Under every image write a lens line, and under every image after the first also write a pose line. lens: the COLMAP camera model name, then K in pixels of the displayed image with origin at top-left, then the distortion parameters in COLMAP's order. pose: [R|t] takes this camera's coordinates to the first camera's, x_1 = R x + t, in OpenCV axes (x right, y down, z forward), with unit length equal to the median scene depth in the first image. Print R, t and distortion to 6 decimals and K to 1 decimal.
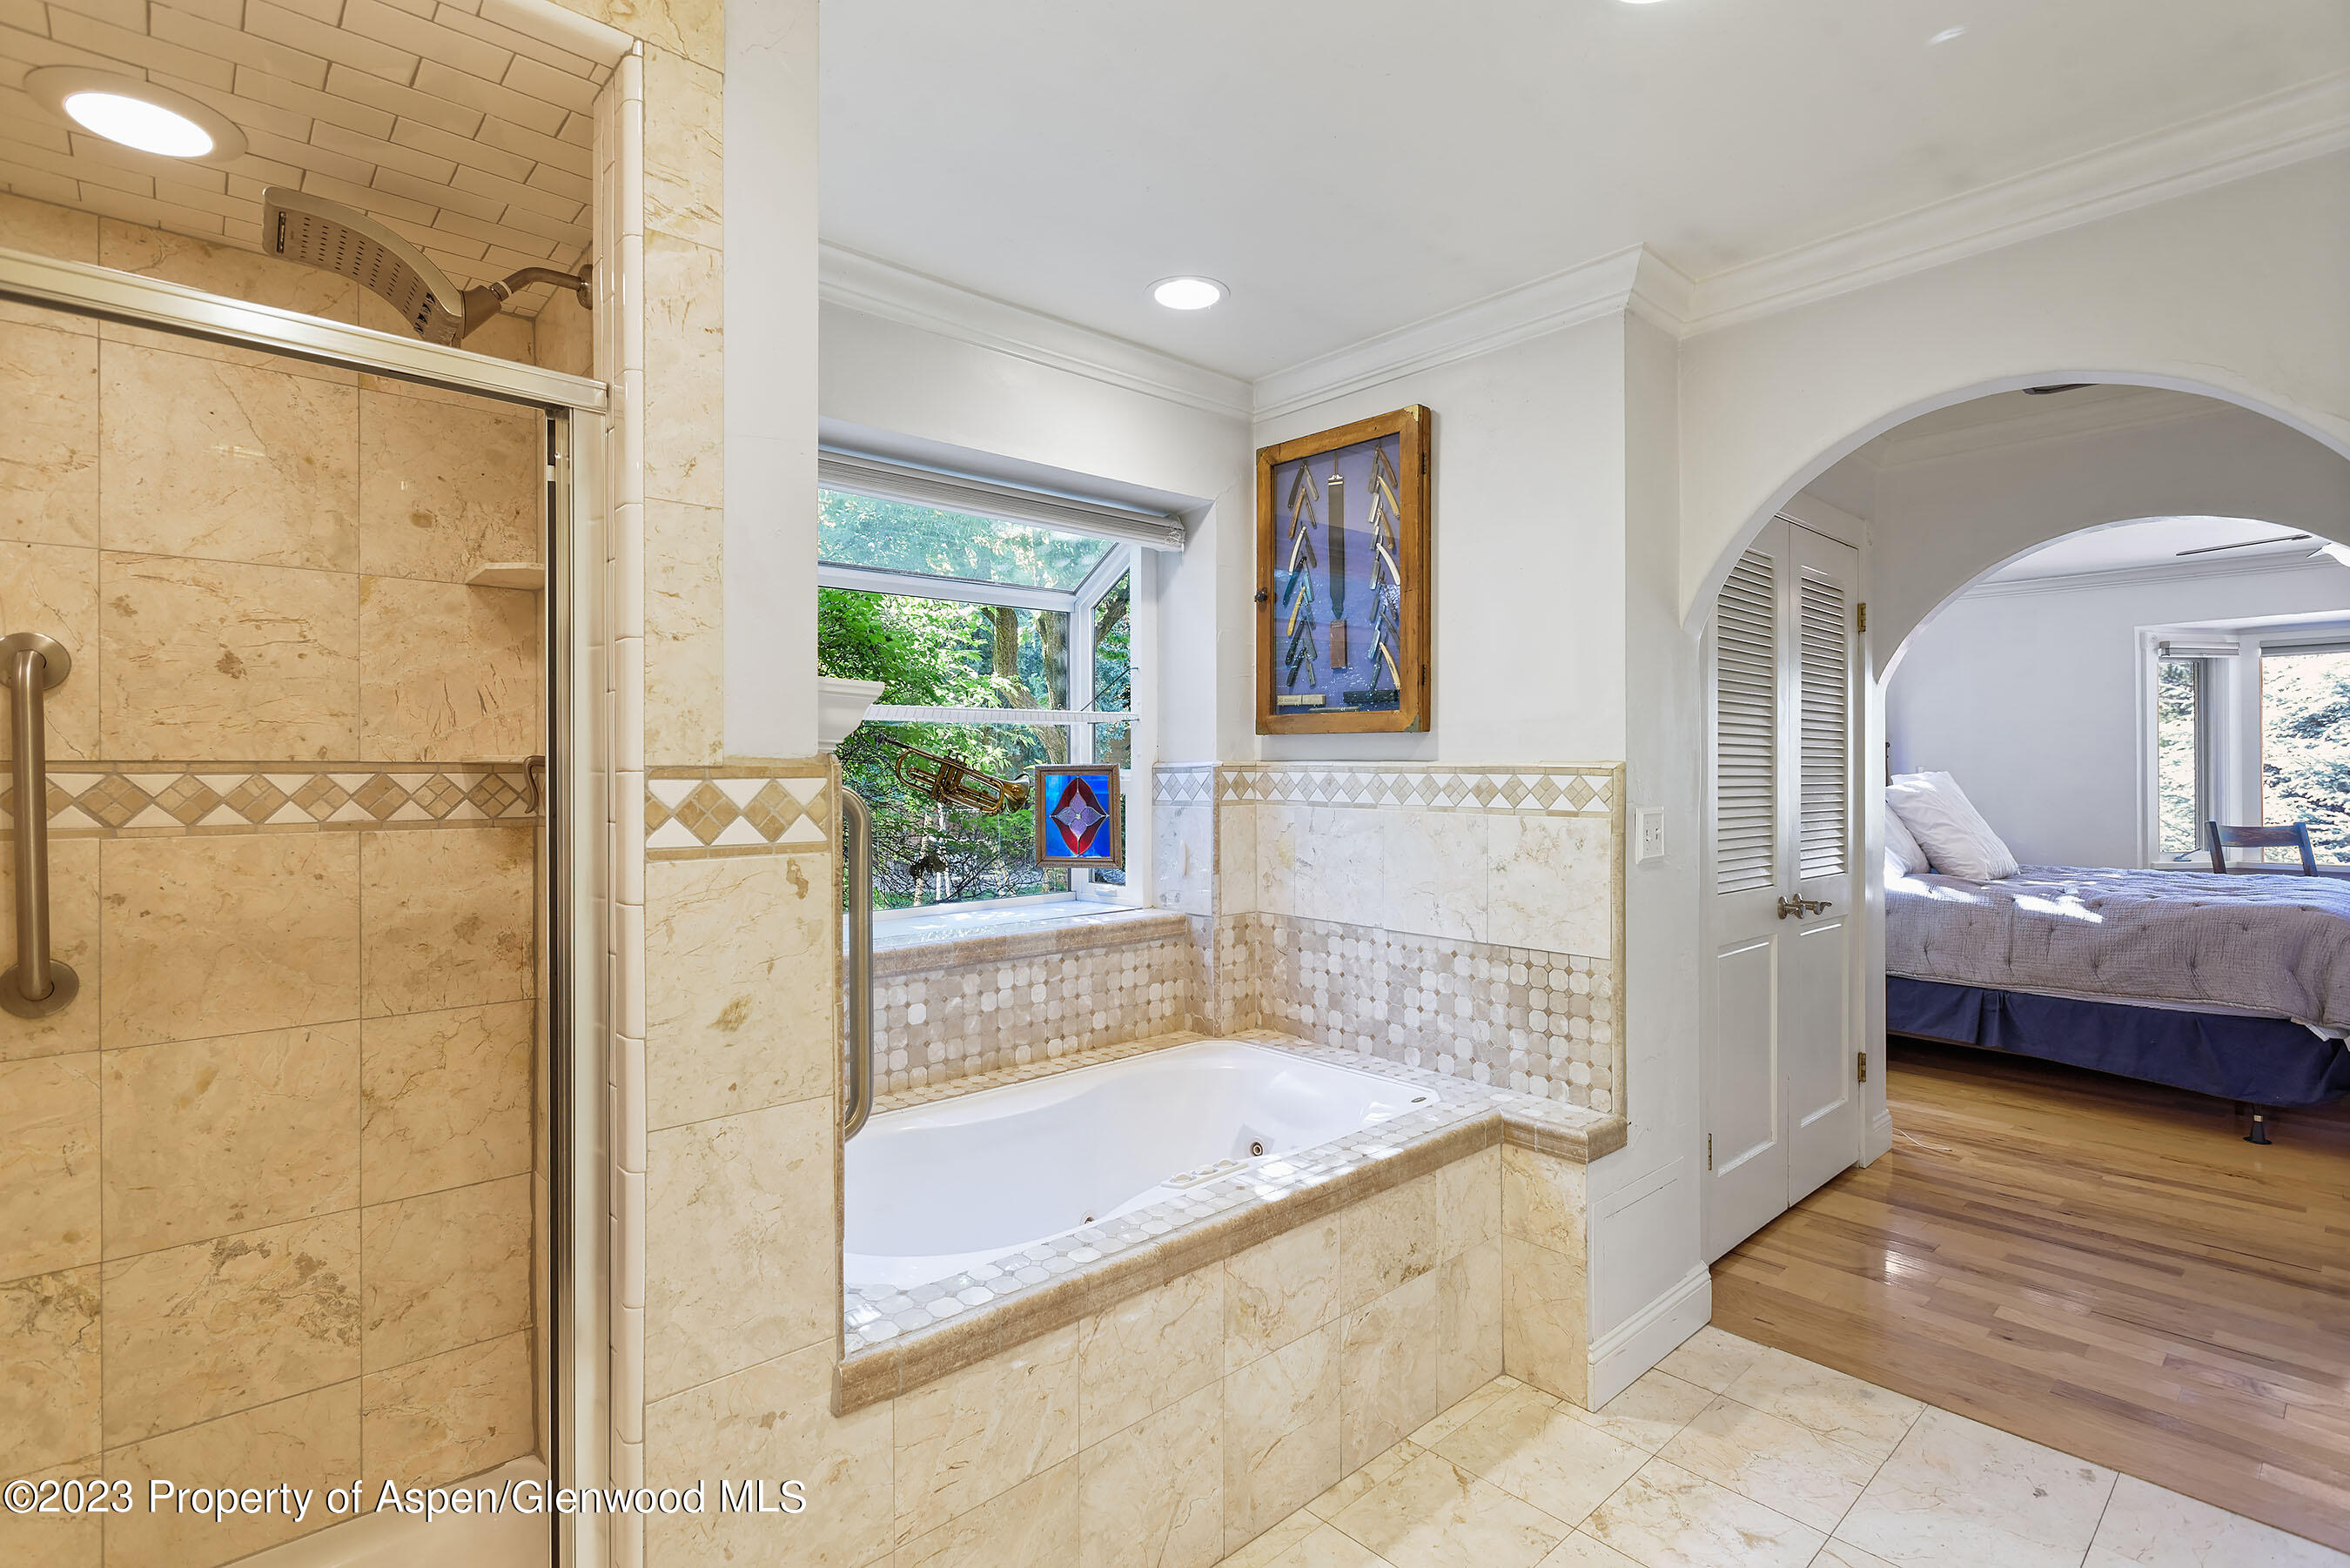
lens RADIAL K [[1123.7, 0, 1174.7], [0, 1123.7, 775.9], [0, 0, 1]] dist [0.004930, -0.001230]
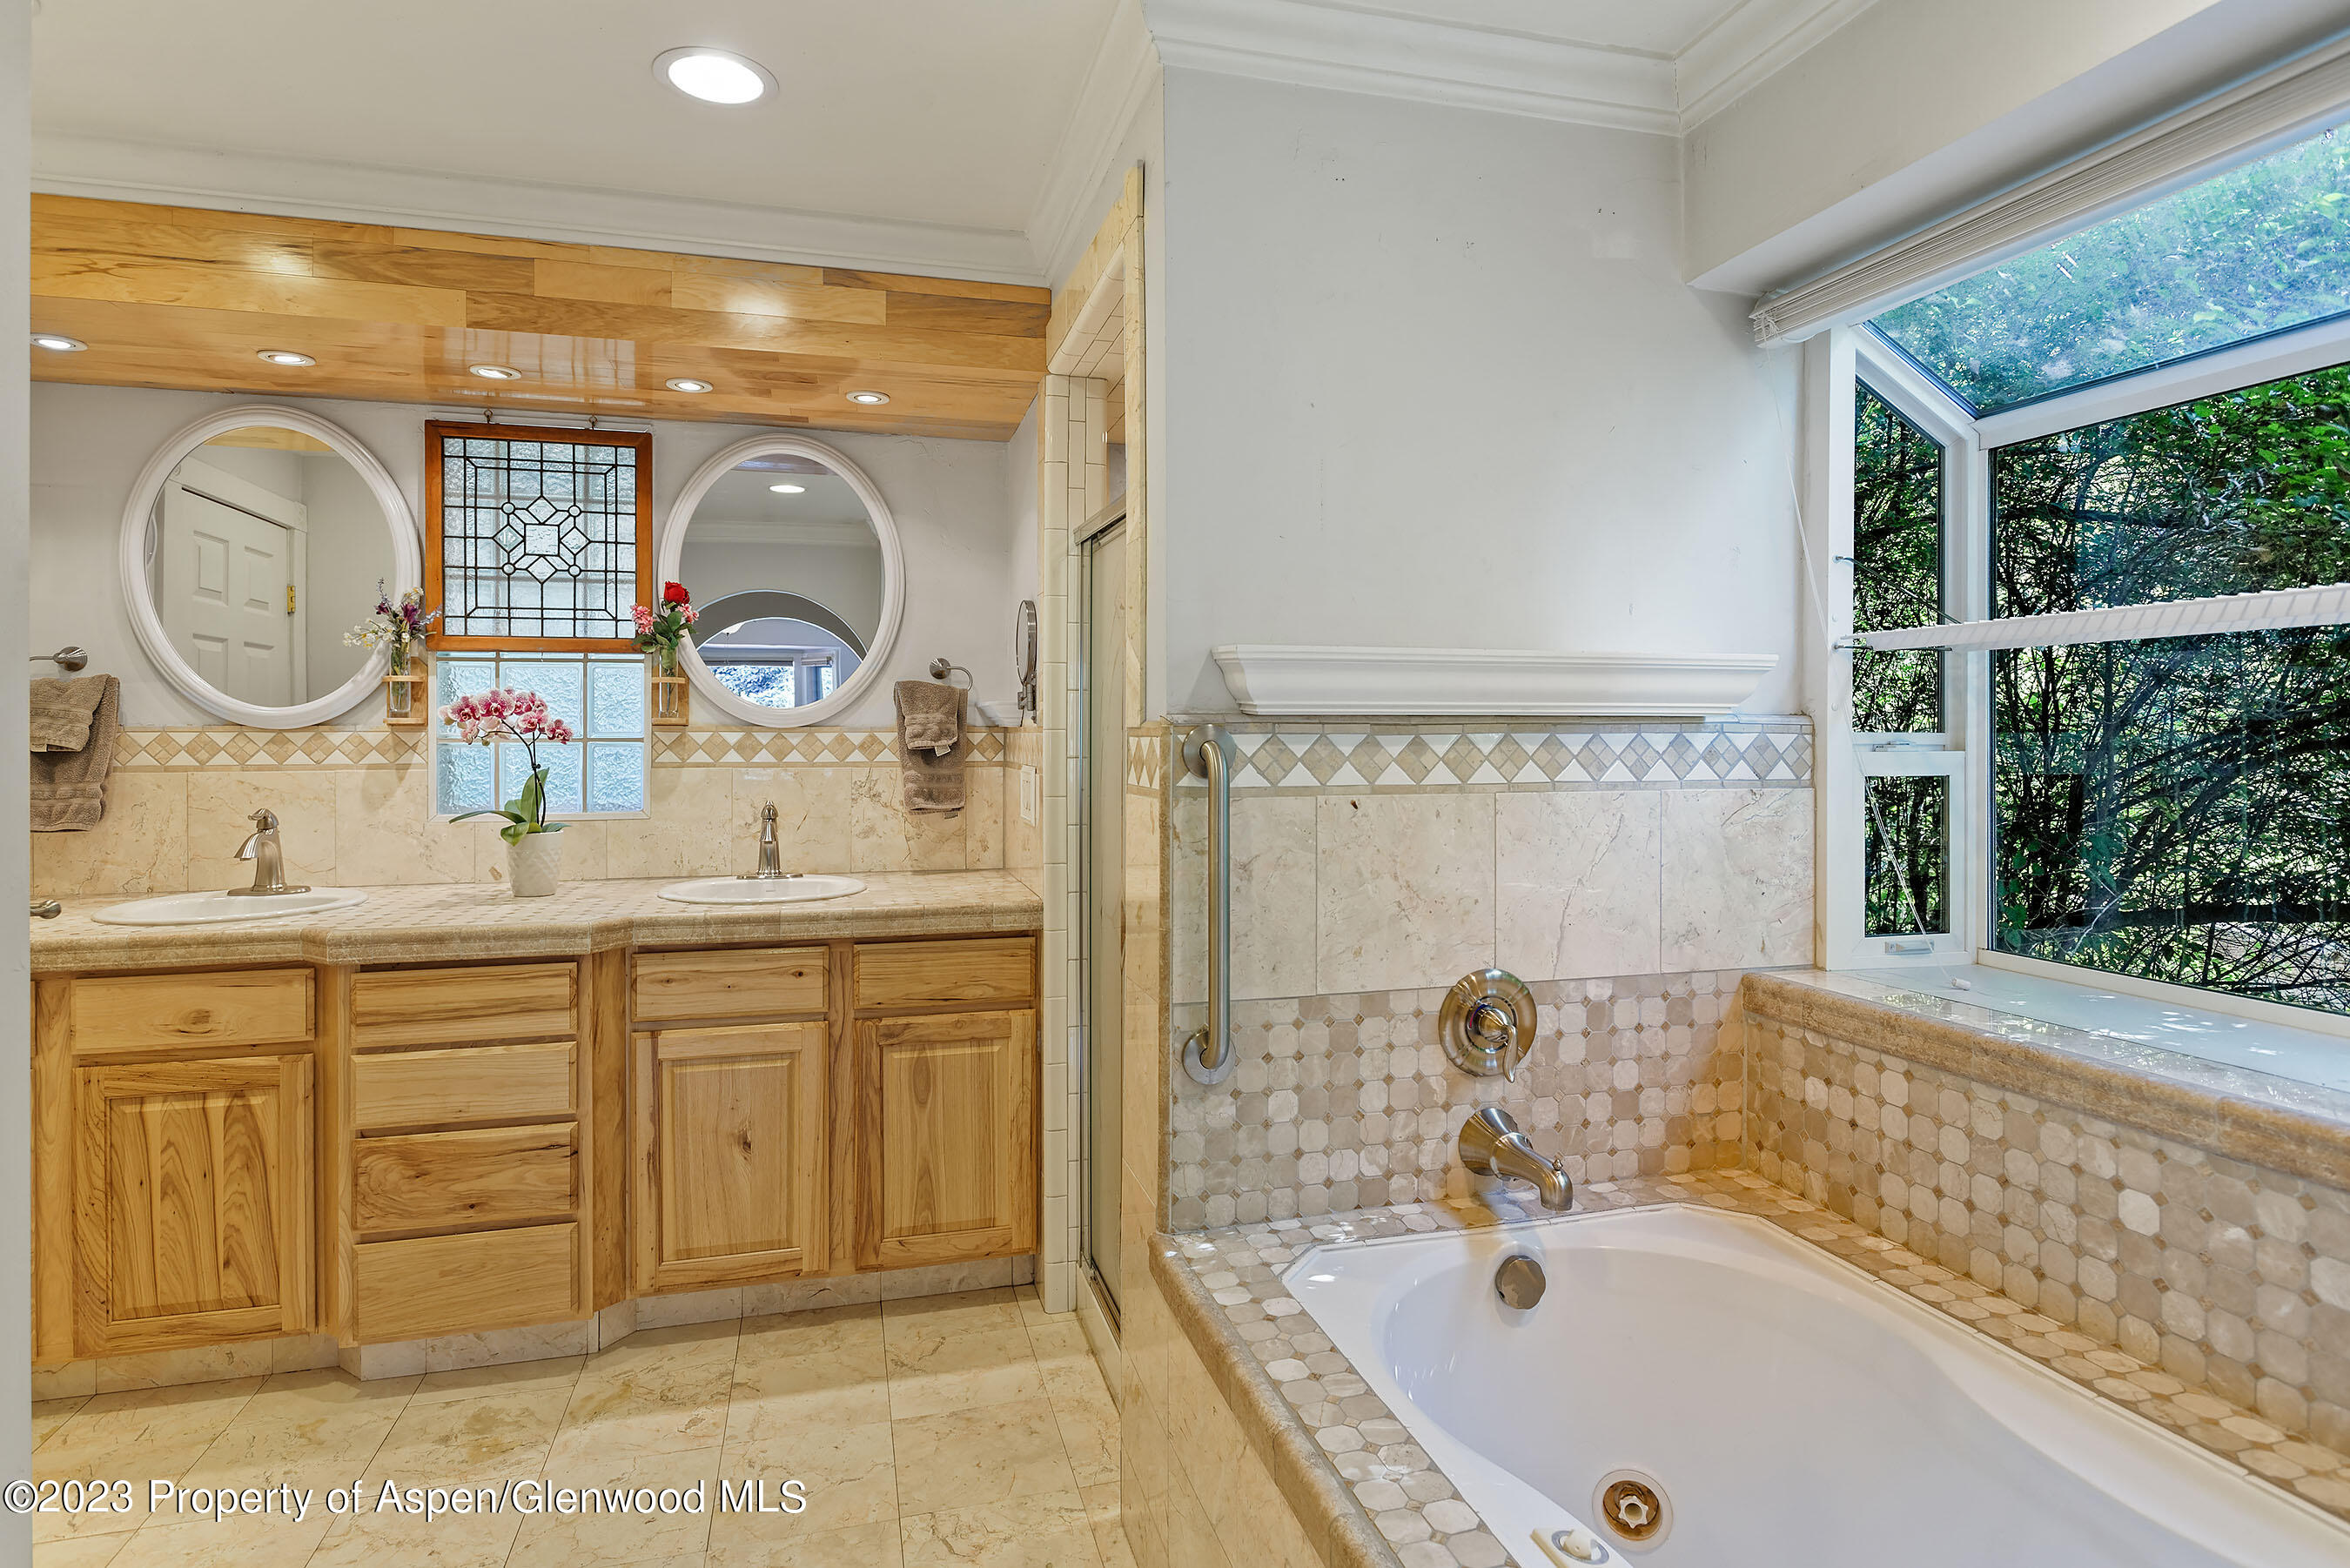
lens RADIAL K [[1245.7, 0, 1174.0], [0, 1245.7, 766.8], [0, 0, 1]] dist [0.002293, 0.000030]
pose [[-0.452847, 0.029632, -0.891096, 0.461094], [-0.001030, 0.999430, 0.033757, -0.005680], [0.891588, 0.016205, -0.452558, 0.872103]]
